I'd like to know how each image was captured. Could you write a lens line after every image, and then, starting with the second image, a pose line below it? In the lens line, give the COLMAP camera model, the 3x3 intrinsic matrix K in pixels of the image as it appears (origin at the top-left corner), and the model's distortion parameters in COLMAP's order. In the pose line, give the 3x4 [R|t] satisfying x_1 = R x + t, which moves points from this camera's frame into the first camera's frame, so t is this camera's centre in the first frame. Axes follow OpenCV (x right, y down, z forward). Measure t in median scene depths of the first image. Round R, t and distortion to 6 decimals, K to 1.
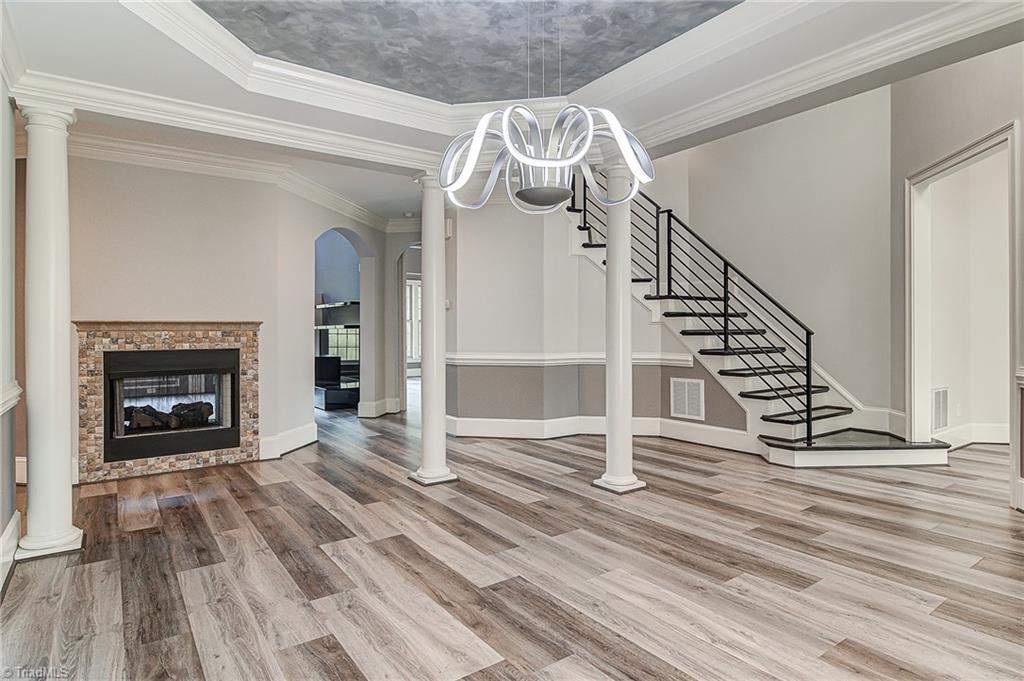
lens RADIAL K [[558.9, 0, 511.7], [0, 558.9, 326.5], [0, 0, 1]] dist [0.003017, 0.000275]
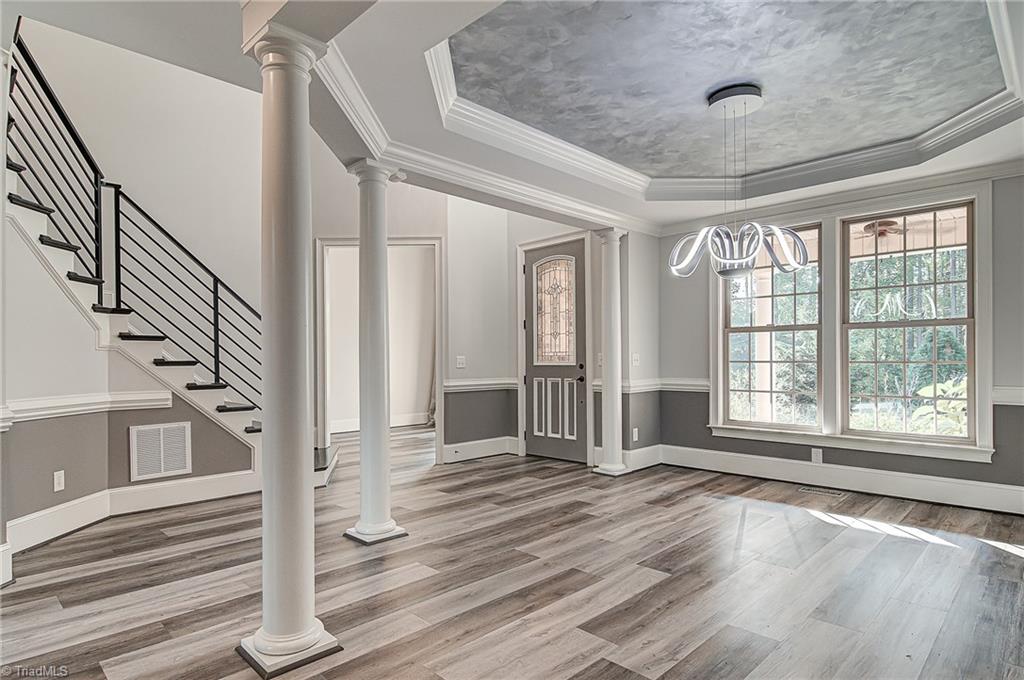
lens RADIAL K [[555.3, 0, 510.1], [0, 555.3, 363.7], [0, 0, 1]] dist [0.012618, -0.000240]
pose [[-0.165255, -0.002142, 0.986248, -0.846289], [-0.002856, 0.999994, 0.001694, 0.017532], [-0.986247, -0.002537, -0.165261, 1.123648]]
